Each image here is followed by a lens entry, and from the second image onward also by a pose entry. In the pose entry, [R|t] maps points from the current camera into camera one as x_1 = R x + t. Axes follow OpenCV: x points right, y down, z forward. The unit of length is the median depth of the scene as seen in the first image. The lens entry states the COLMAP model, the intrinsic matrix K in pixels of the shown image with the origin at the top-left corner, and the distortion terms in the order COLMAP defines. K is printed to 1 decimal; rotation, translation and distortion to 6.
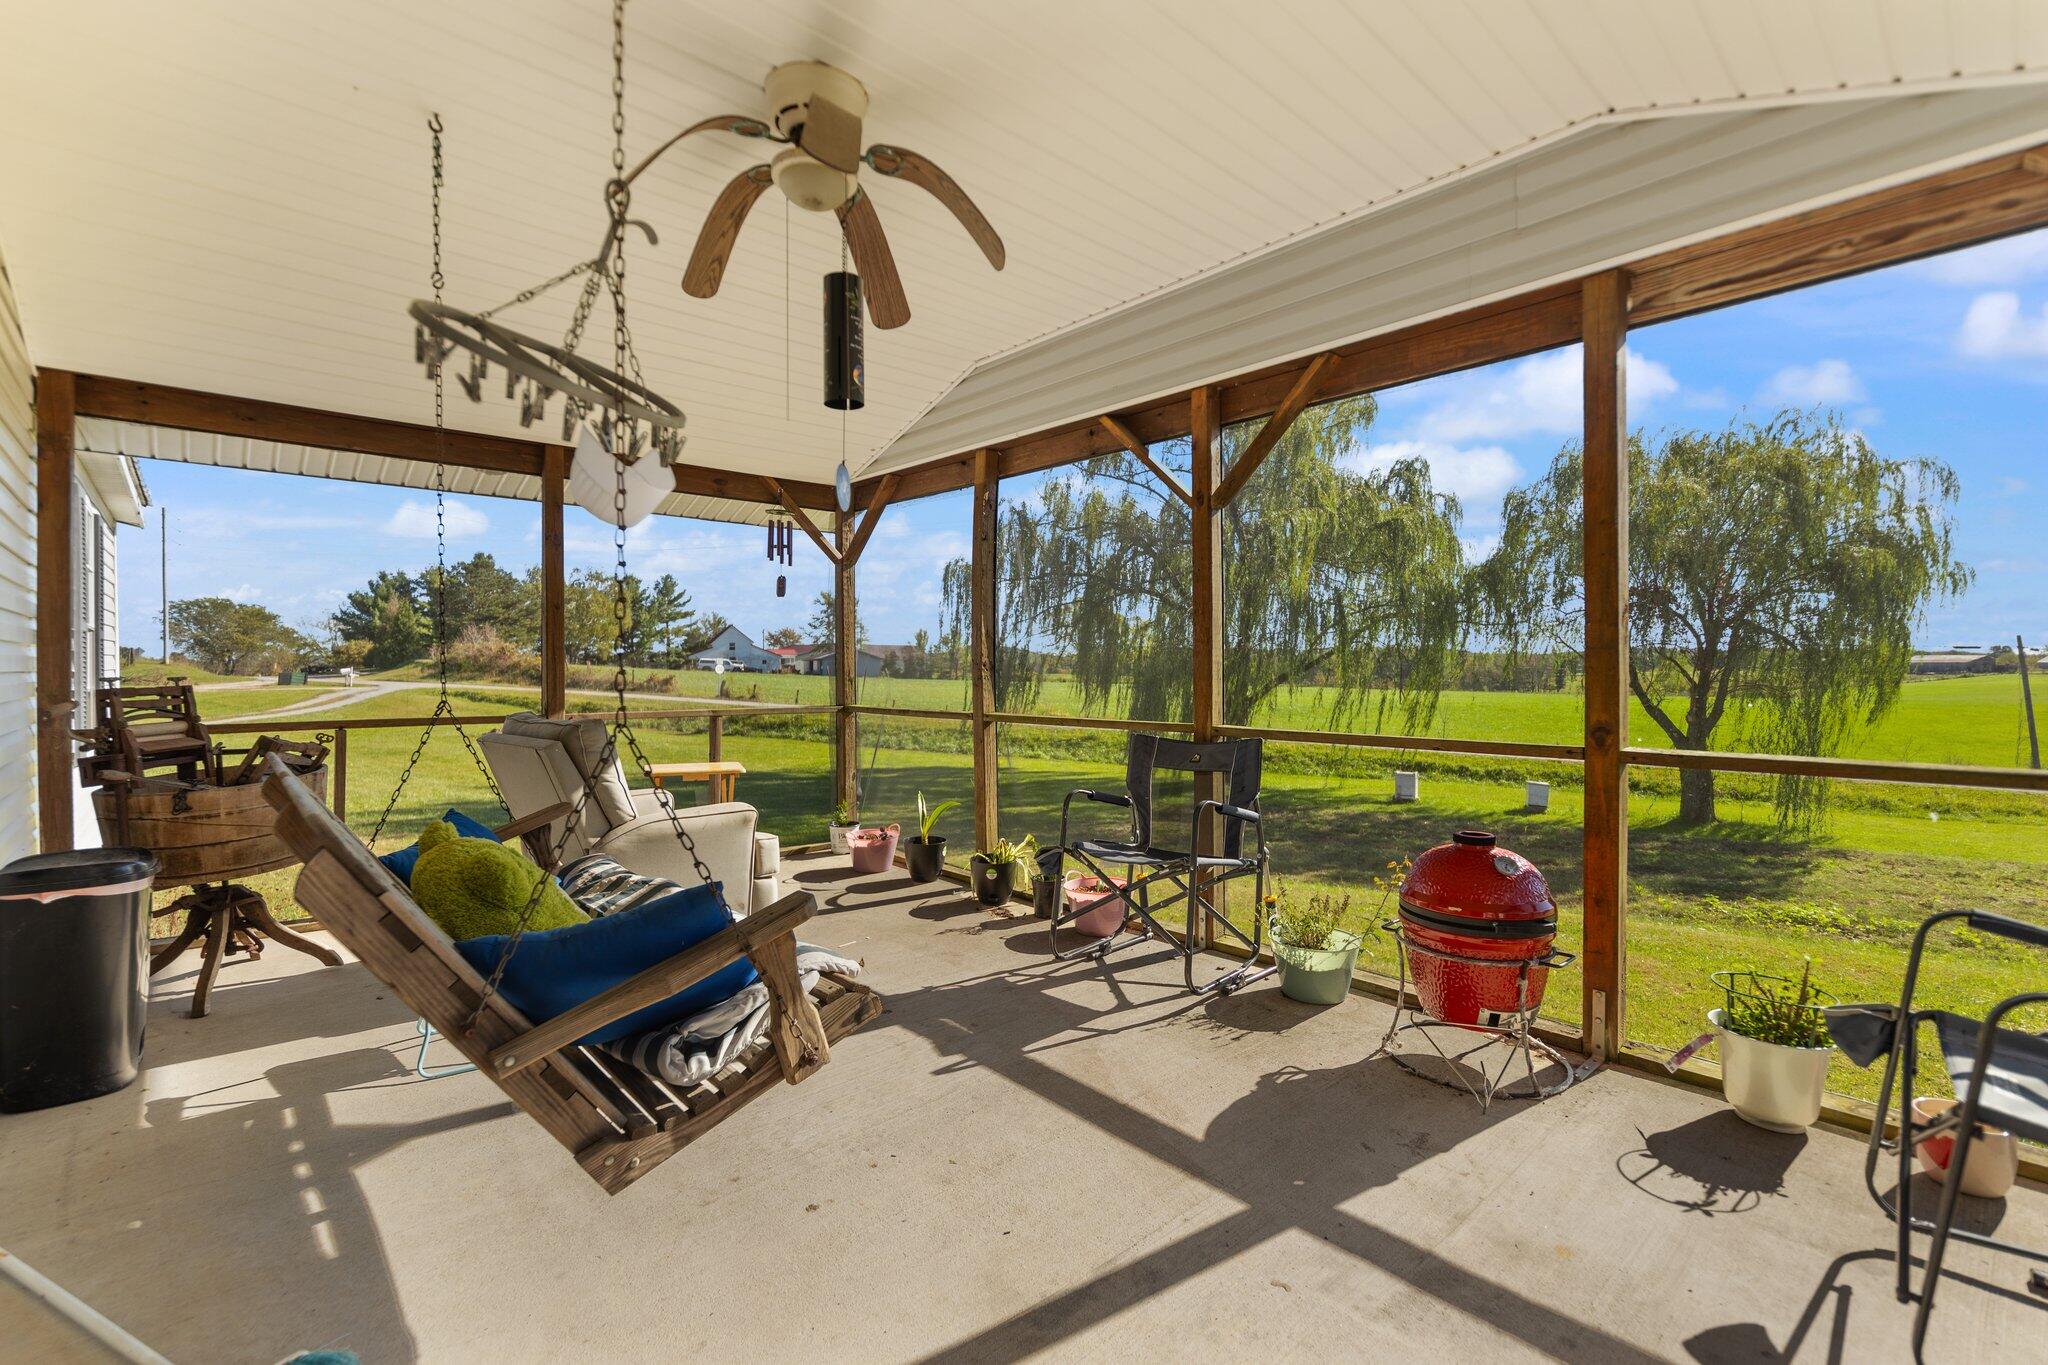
lens RADIAL K [[893.0, 0, 1016.8], [0, 893.0, 681.0], [0, 0, 1]] dist [0.003104, -0.000158]
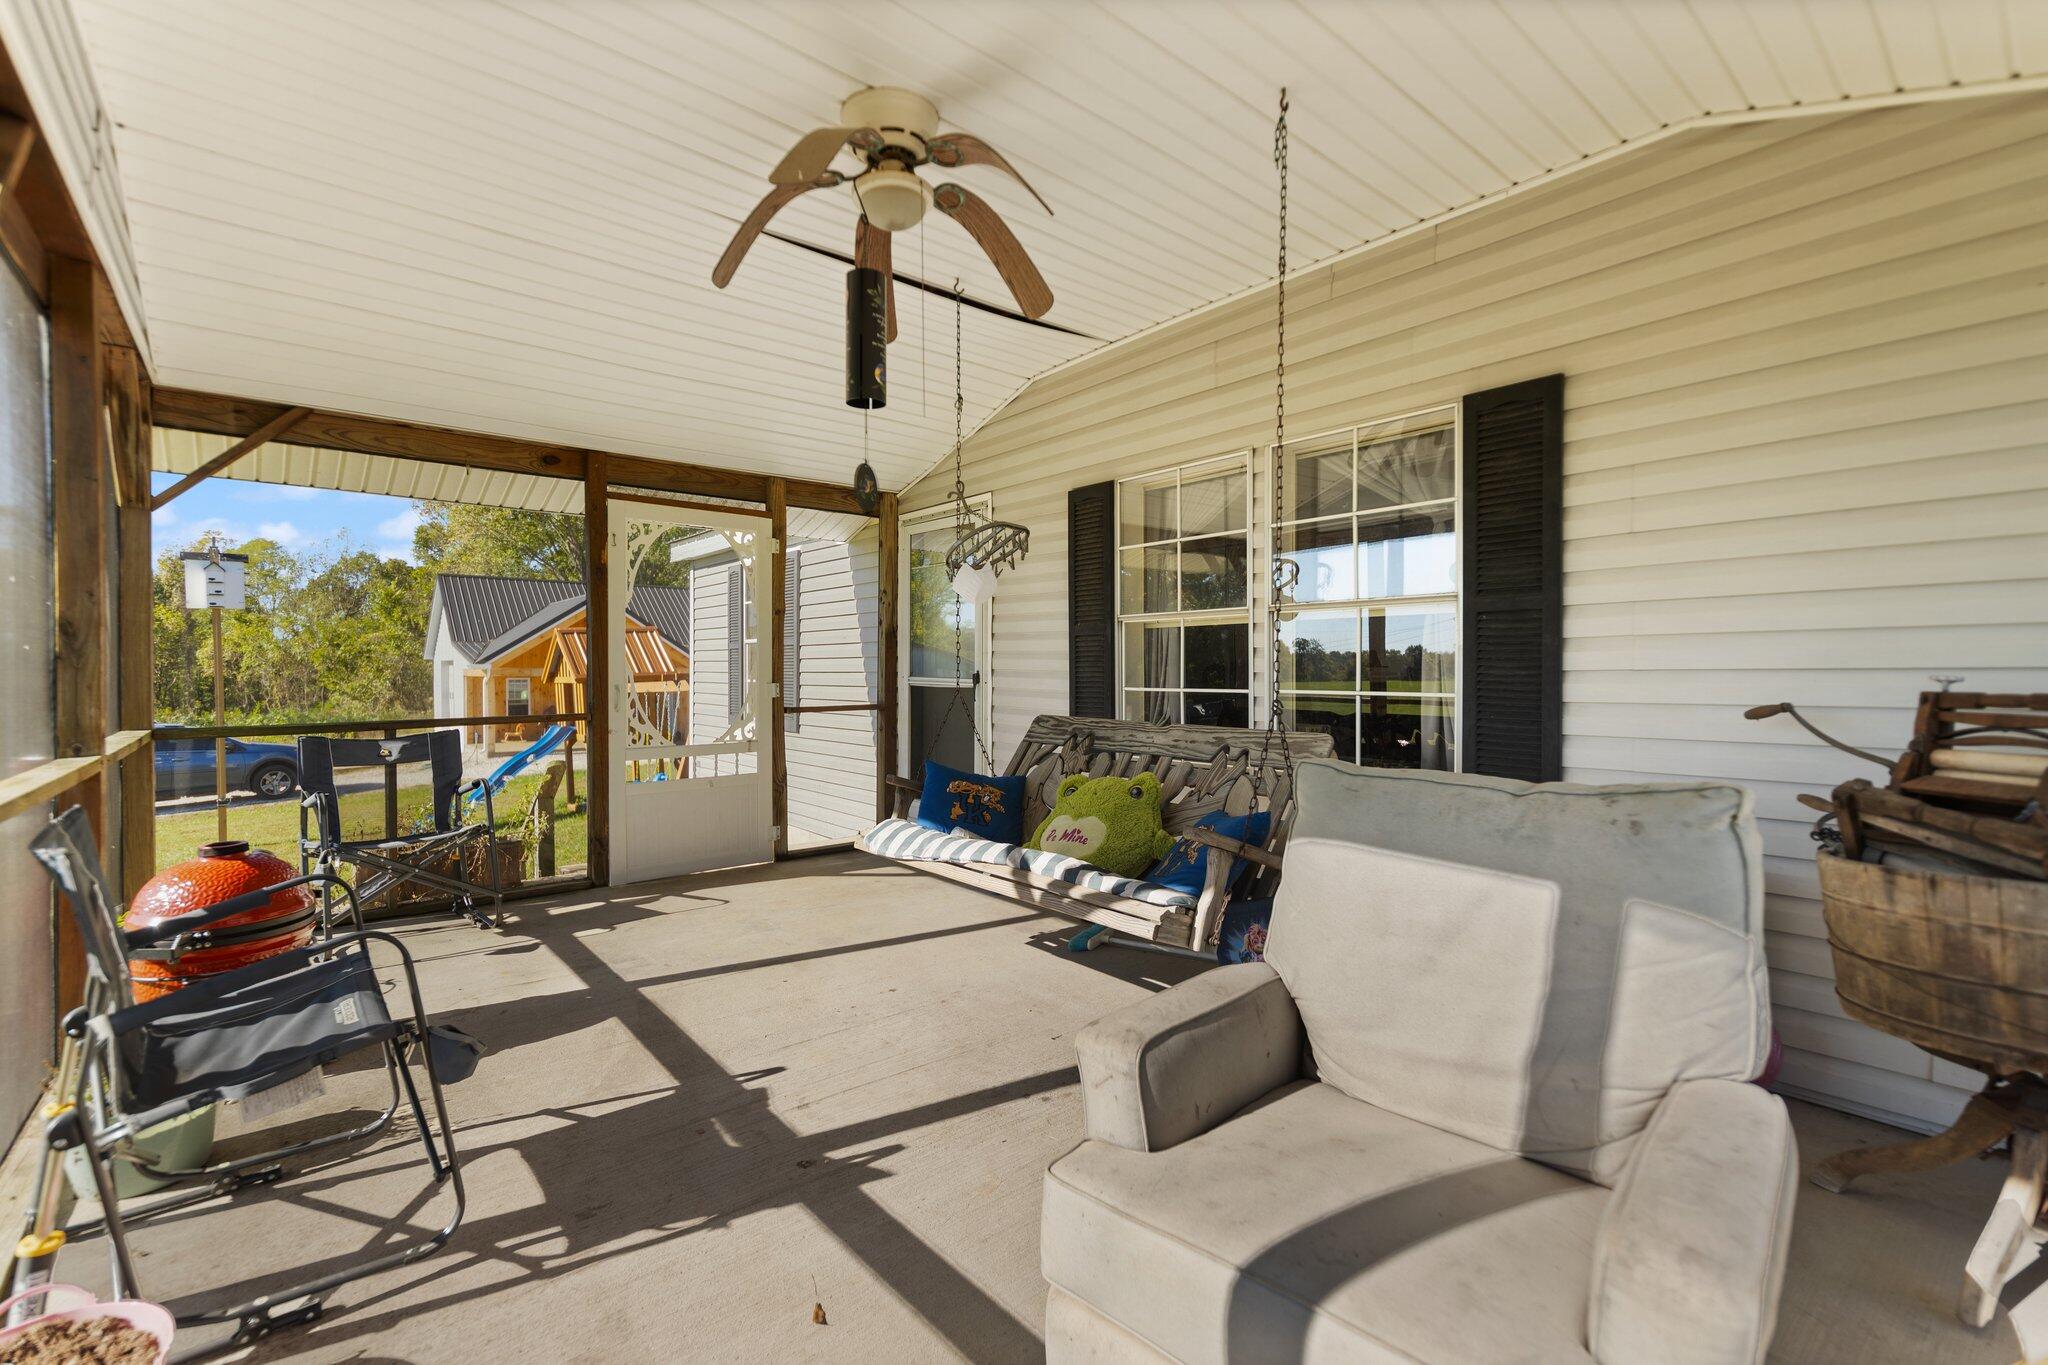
lens RADIAL K [[893.0, 0, 1016.8], [0, 893.0, 681.0], [0, 0, 1]] dist [0.003104, -0.000158]
pose [[-0.998946, 0.004213, 0.045702, -0.372009], [0.005379, 0.999663, 0.025410, -0.022545], [-0.045580, 0.025629, -0.998632, 1.826976]]
